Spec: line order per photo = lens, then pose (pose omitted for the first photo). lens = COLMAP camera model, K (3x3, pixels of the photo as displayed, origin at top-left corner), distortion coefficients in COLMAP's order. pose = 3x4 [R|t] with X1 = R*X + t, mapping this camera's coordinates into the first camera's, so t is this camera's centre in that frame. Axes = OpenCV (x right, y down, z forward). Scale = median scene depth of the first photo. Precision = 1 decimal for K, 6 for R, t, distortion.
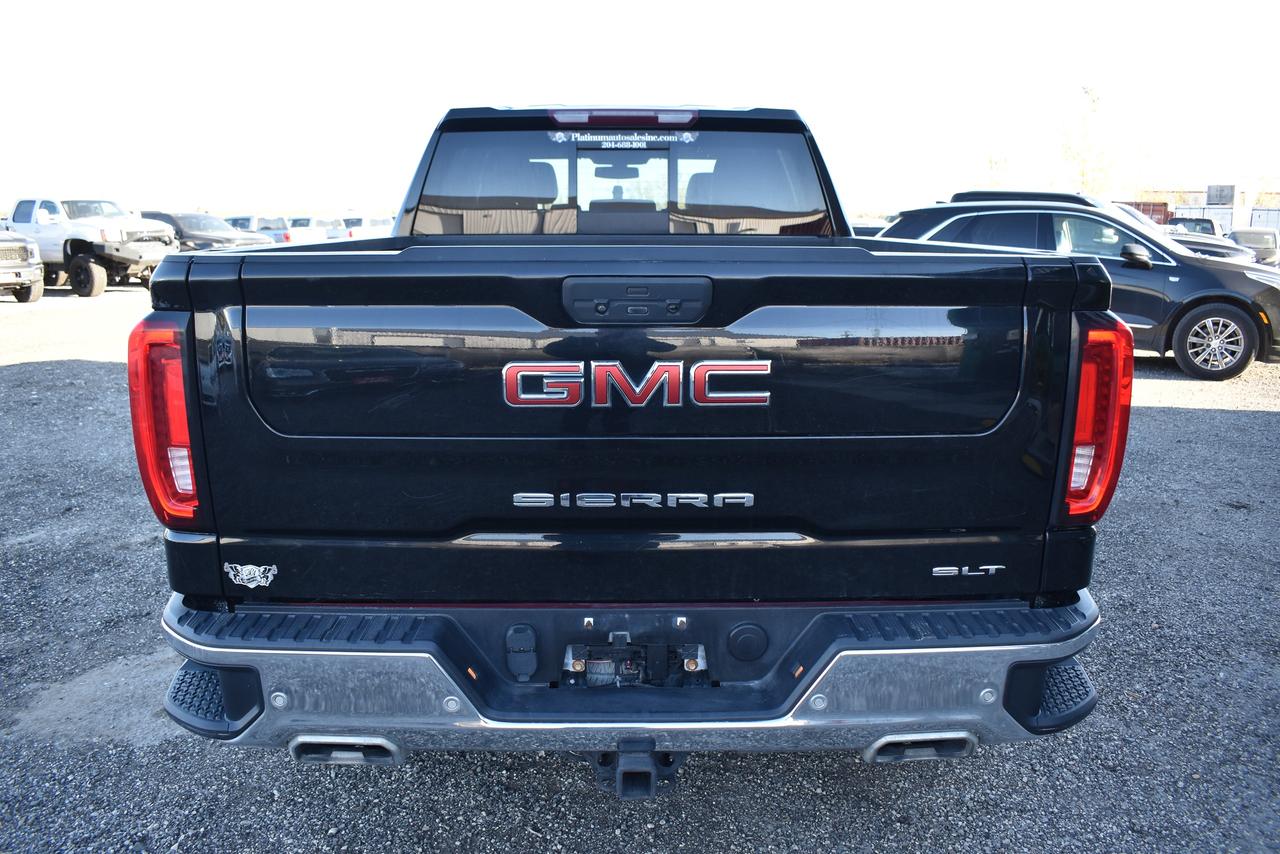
lens RADIAL K [[985.5, 0, 635.0], [0, 985.5, 444.4], [0, 0, 1]] dist [-0.095819, 0.014683]
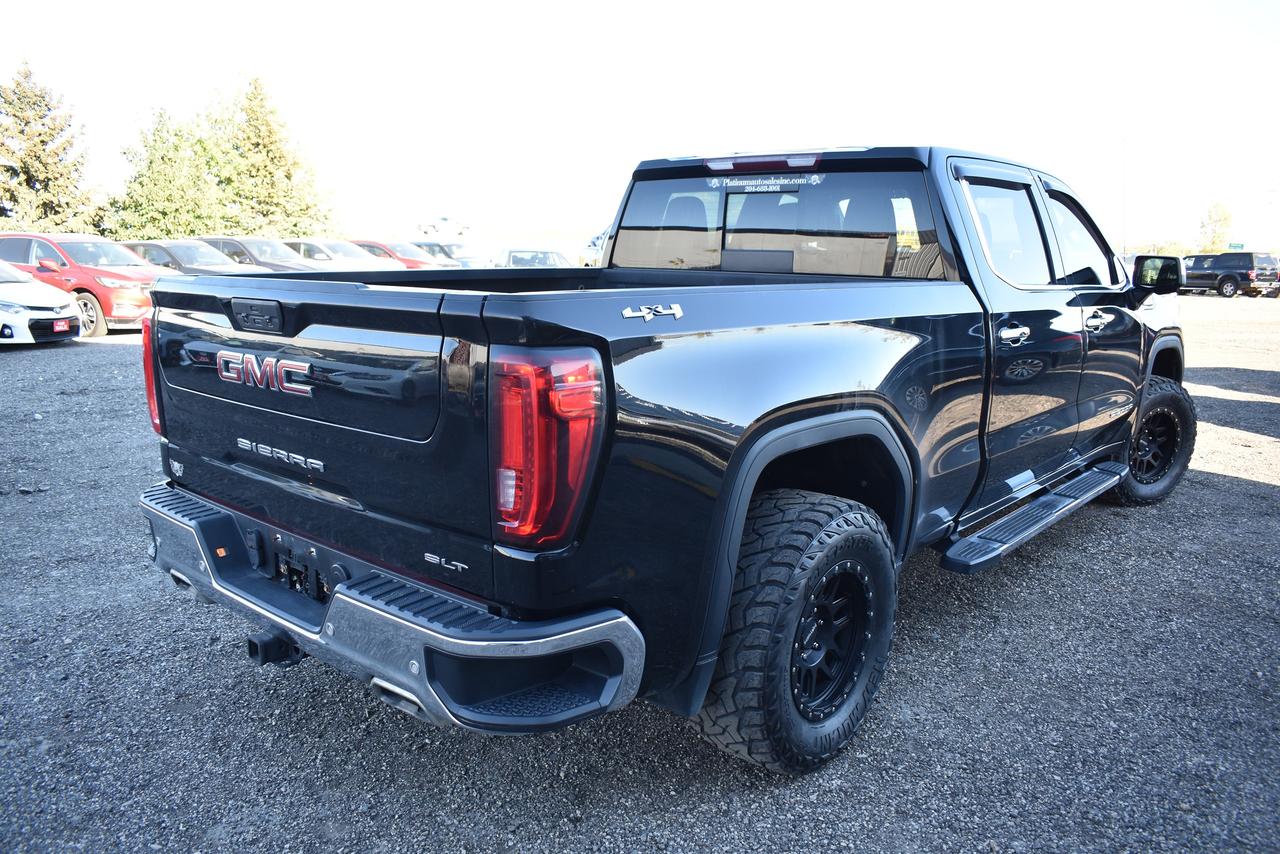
lens RADIAL K [[985.5, 0, 635.0], [0, 985.5, 444.4], [0, 0, 1]] dist [-0.095819, 0.014683]
pose [[0.741502, 0.140928, -0.655984, 0.915673], [-0.161759, 0.986402, 0.029066, -0.057748], [0.651160, 0.084559, 0.754215, 0.186703]]
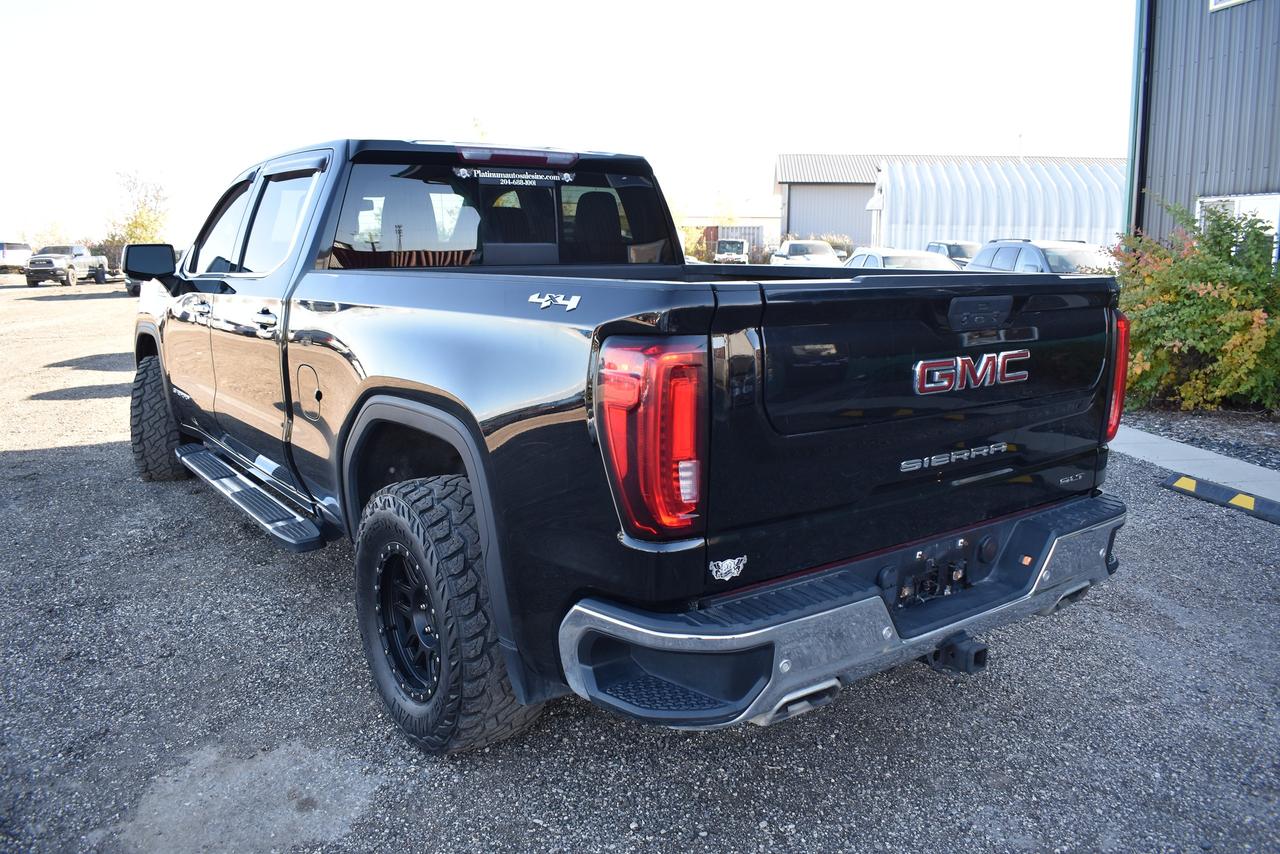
lens RADIAL K [[985.5, 0, 635.0], [0, 985.5, 444.4], [0, 0, 1]] dist [-0.095819, 0.014683]
pose [[0.819367, -0.115119, 0.561592, -0.795878], [0.130323, 0.991385, 0.013079, -0.025988], [-0.558260, 0.062472, 0.827311, 0.080921]]
